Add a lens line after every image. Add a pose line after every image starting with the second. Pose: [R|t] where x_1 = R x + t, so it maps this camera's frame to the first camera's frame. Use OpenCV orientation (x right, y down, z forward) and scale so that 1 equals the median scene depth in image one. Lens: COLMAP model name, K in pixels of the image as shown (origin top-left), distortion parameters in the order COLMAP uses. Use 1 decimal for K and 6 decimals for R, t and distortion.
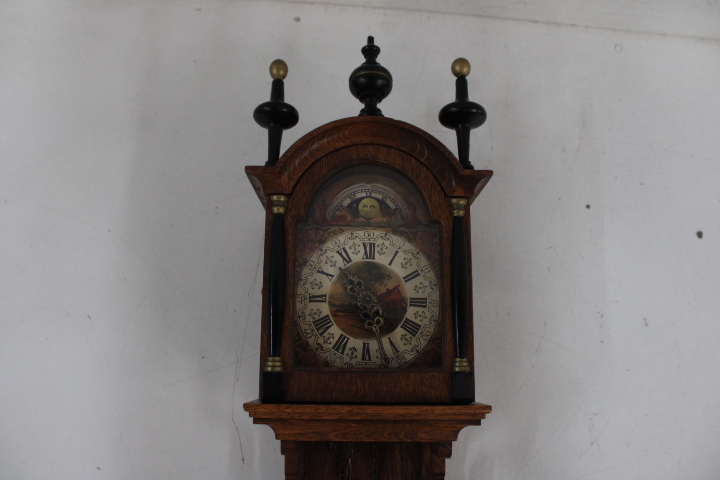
lens RADIAL K [[596.5, 0, 360.0], [0, 596.5, 240.0], [0, 0, 1]] dist [-0.174642, 0.128349]
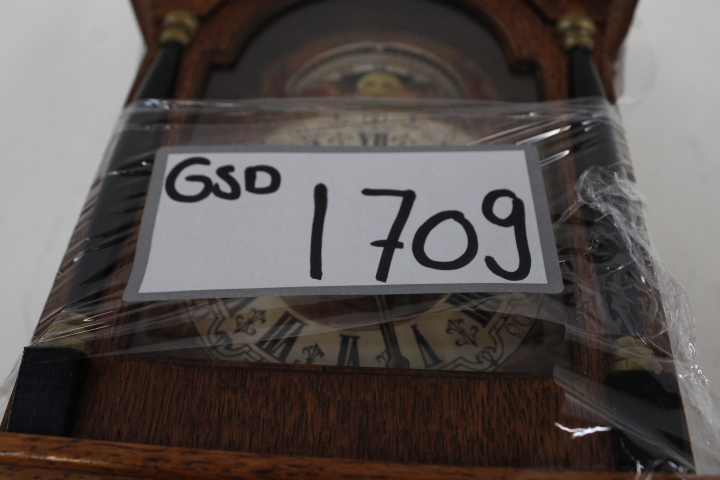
lens RADIAL K [[691.3, 0, 360.2], [0, 691.3, 229.4], [0, 0, 1]] dist [-0.144879, 0.156745]
pose [[0.996267, 0.016404, -0.084750, 0.049607], [-0.050217, 0.908693, -0.414433, 0.281188], [0.070213, 0.417142, 0.906125, 0.578251]]
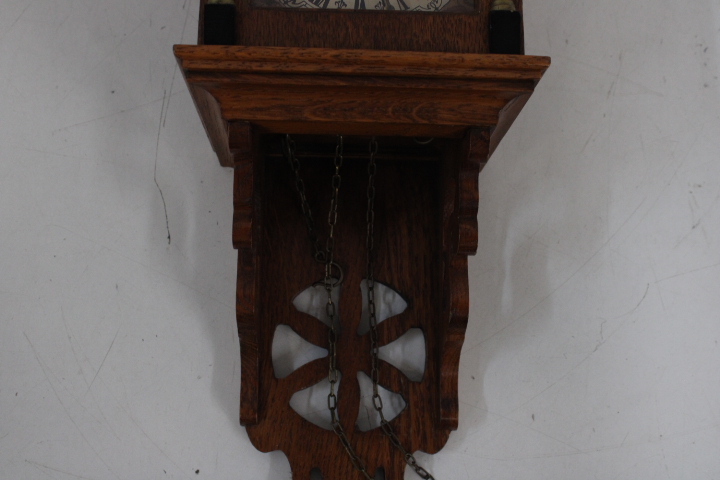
lens RADIAL K [[834.0, 0, 360.0], [0, 834.0, 240.0], [0, 0, 1]] dist [-0.074310, 0.020171]
pose [[0.999608, 0.009603, 0.026293, -0.011454], [-0.009901, 0.999888, 0.011191, 0.430022], [-0.026182, -0.011447, 0.999592, 0.059609]]
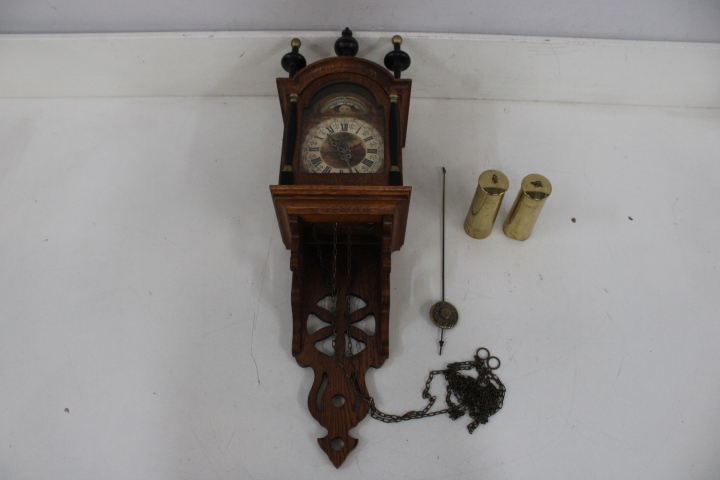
lens RADIAL K [[596.5, 0, 360.0], [0, 596.5, 240.0], [0, 0, 1]] dist [-0.174642, 0.128349]
pose [[0.999800, -0.006355, -0.018962, 0.092825], [0.000933, 0.961950, -0.273223, 0.817929], [0.019977, 0.273151, 0.961764, -0.585313]]
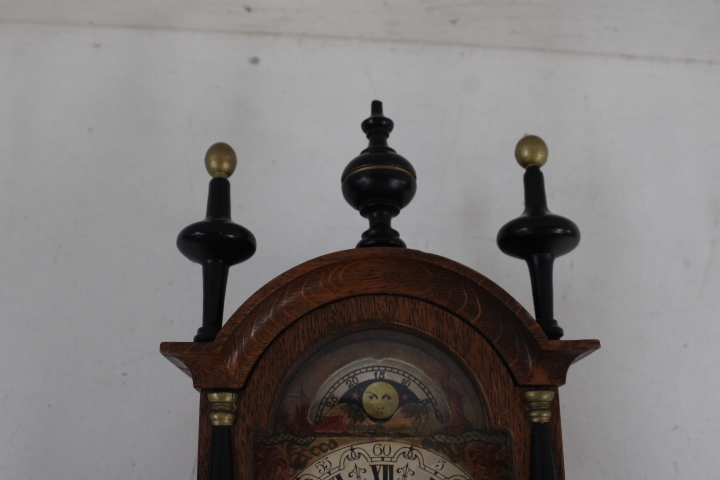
lens RADIAL K [[789.4, 0, 360.0], [0, 789.4, 240.0], [0, 0, 1]] dist [-0.101002, 0.026087]
pose [[0.999711, -0.018352, 0.015510, -0.014084], [0.019742, 0.995300, -0.094810, -0.140879], [-0.013697, 0.095089, 0.995375, 0.235906]]
